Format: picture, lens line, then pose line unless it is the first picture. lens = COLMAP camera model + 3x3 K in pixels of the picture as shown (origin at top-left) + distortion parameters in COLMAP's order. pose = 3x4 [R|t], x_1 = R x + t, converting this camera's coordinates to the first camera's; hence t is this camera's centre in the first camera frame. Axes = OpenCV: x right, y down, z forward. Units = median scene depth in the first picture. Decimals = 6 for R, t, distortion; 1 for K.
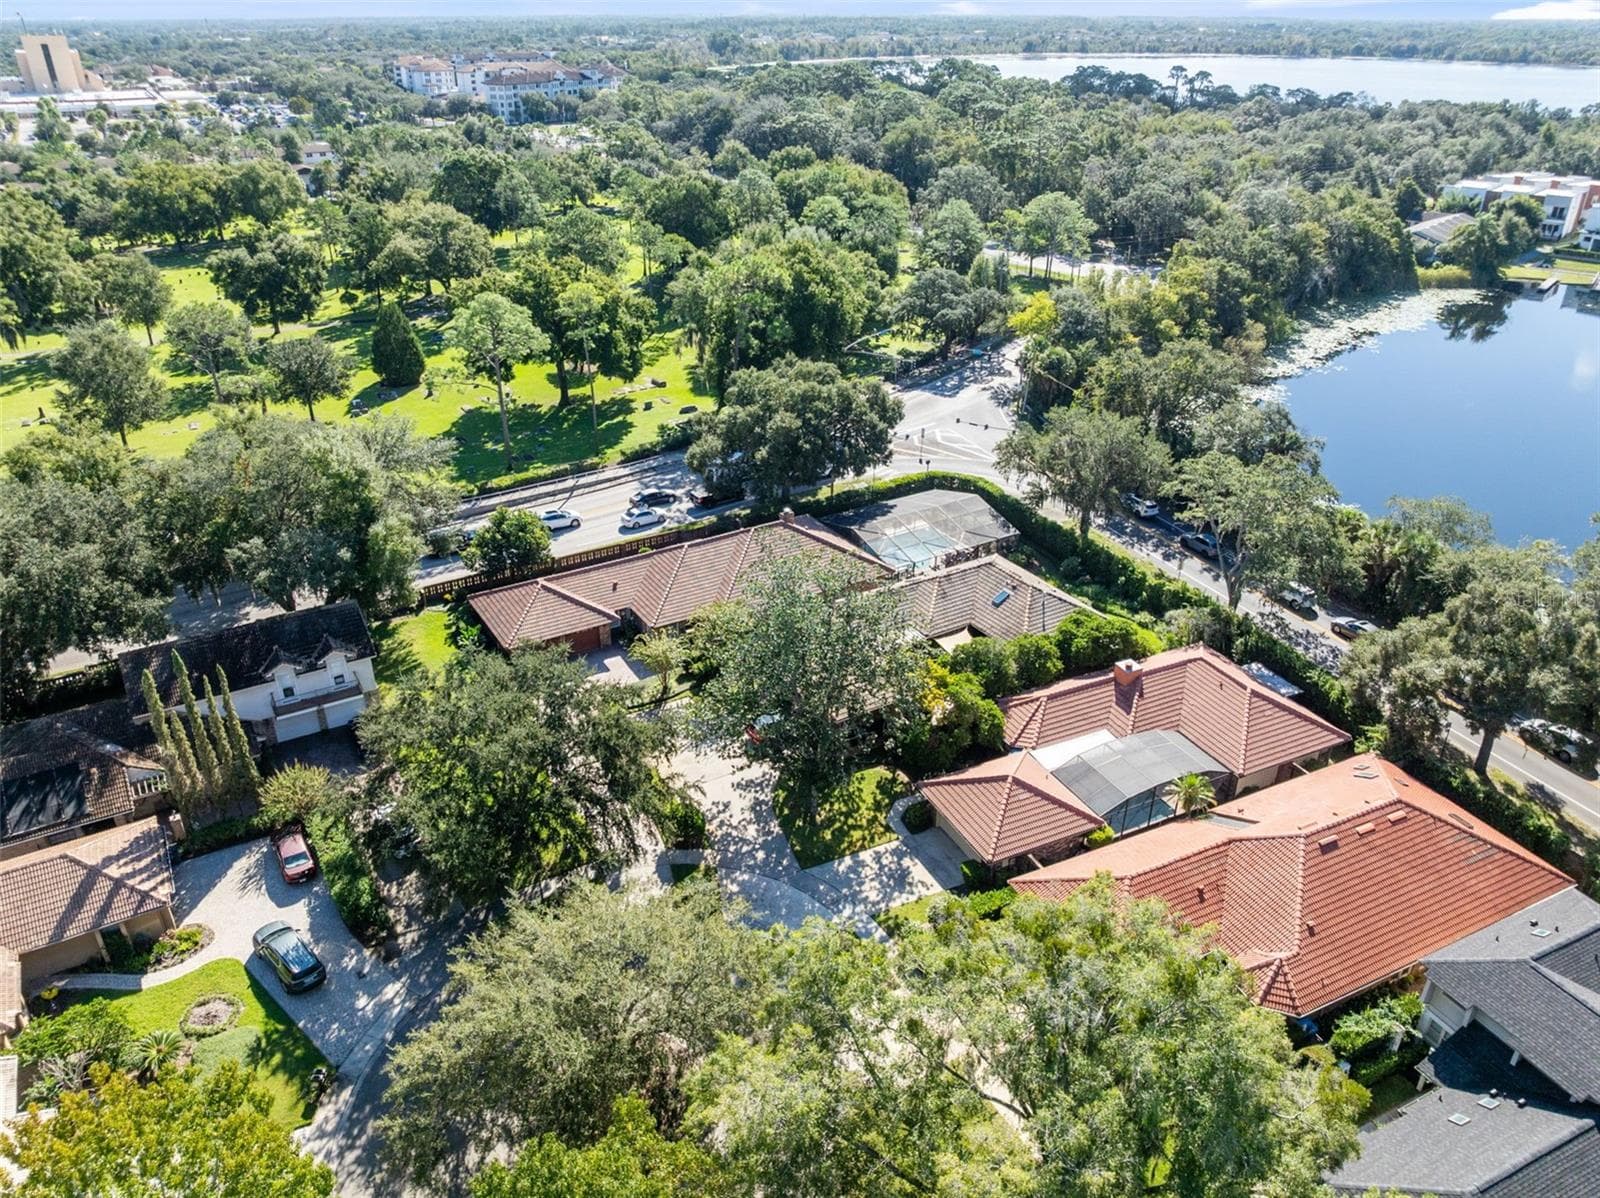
lens RADIAL K [[1134.3, 0, 805.3], [0, 1134.3, 605.1], [0, 0, 1]] dist [-0.044612, 0.017829]
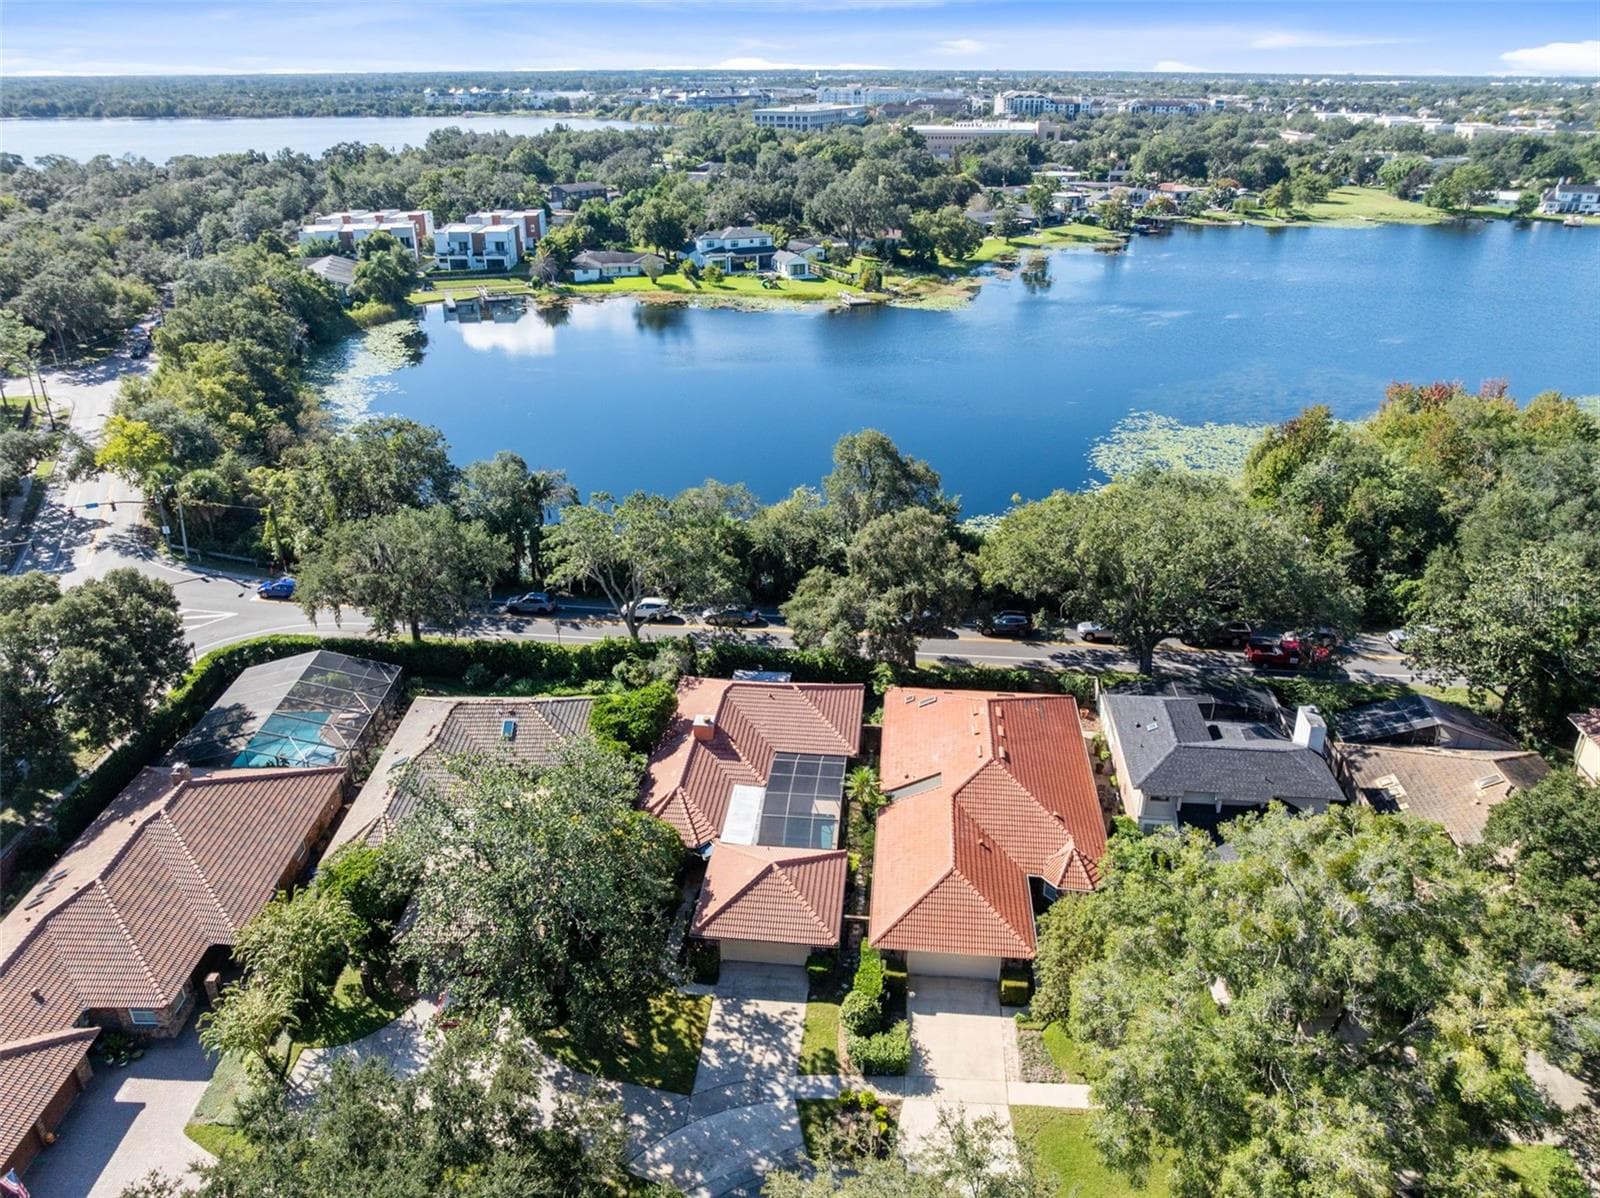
lens RADIAL K [[1134.3, 0, 805.3], [0, 1134.3, 605.1], [0, 0, 1]] dist [-0.044612, 0.017829]
pose [[0.514670, -0.368216, 0.774294, -0.407584], [0.399431, 0.902069, 0.163480, -0.167960], [-0.758663, 0.225139, 0.611345, 0.305742]]
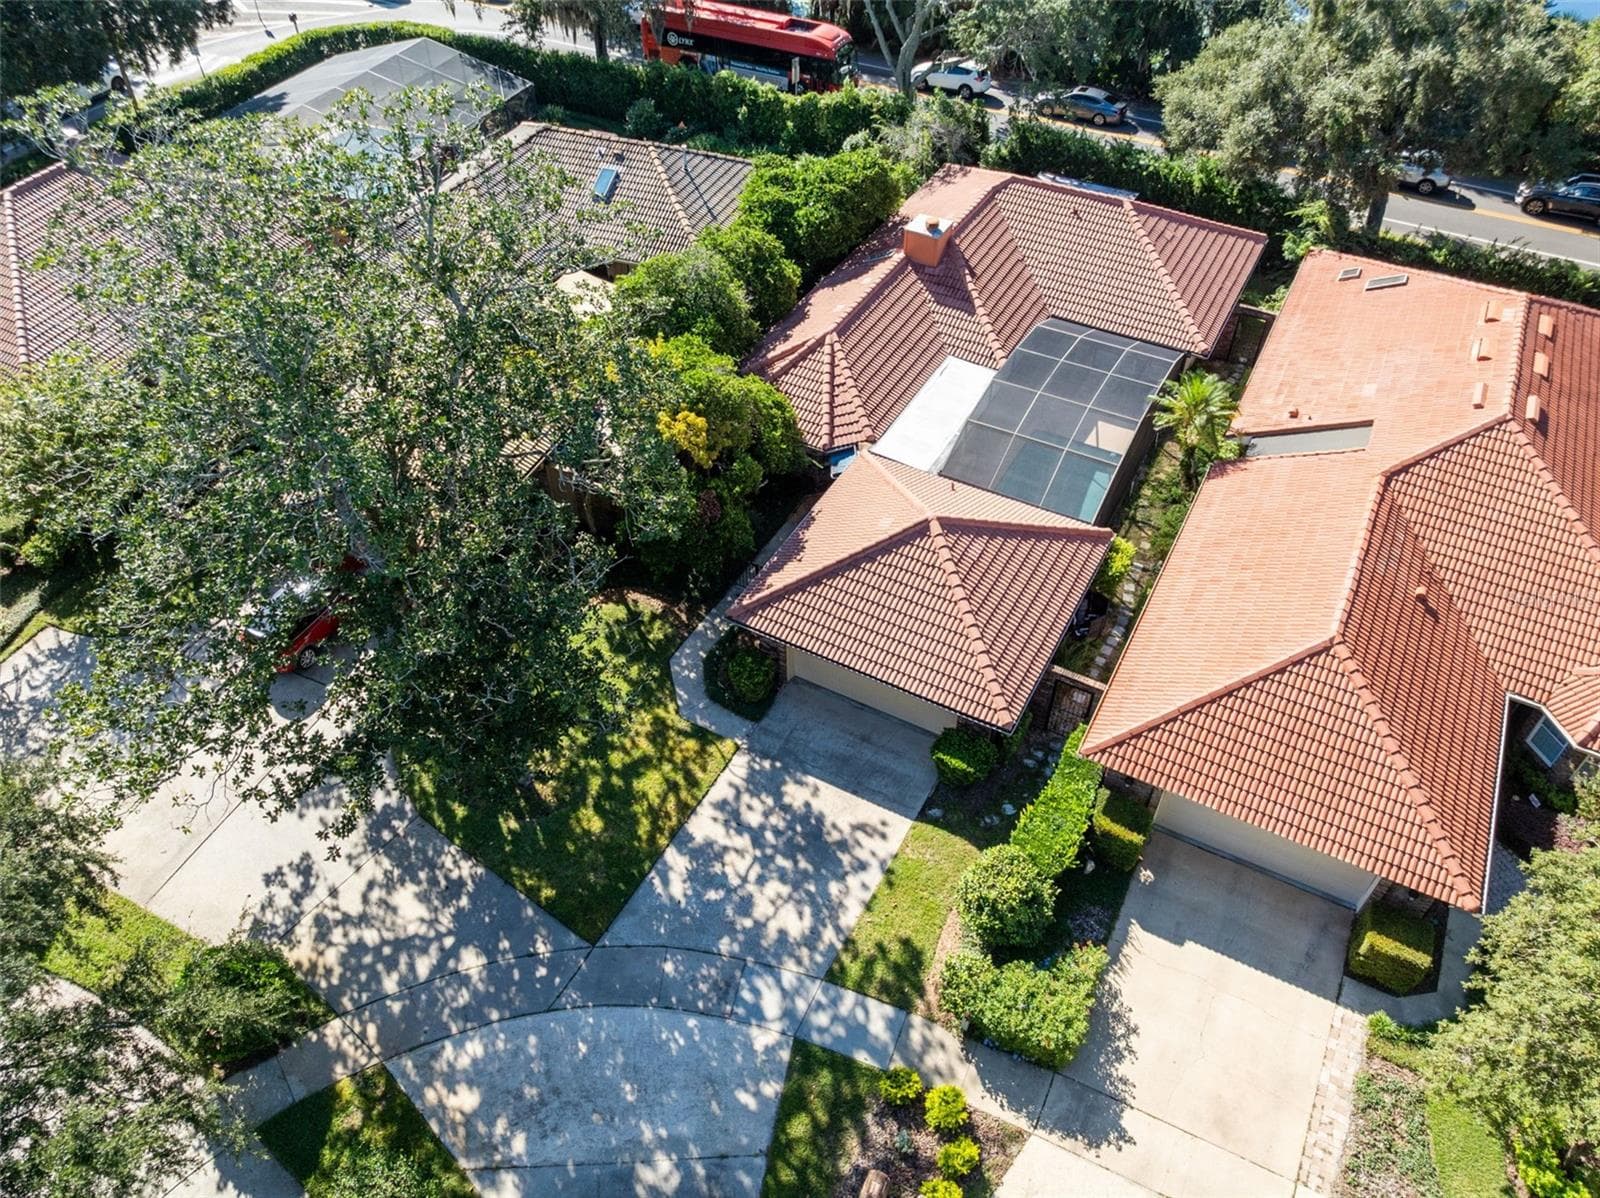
lens RADIAL K [[1120.7, 0, 803.6], [0, 1120.7, 602.9], [0, 0, 1]] dist [-0.032423, -0.000455]
pose [[0.809492, -0.418064, 0.412244, -0.047292], [0.279143, 0.891741, 0.356199, 0.008824], [-0.516528, -0.173266, 0.838557, 0.575099]]
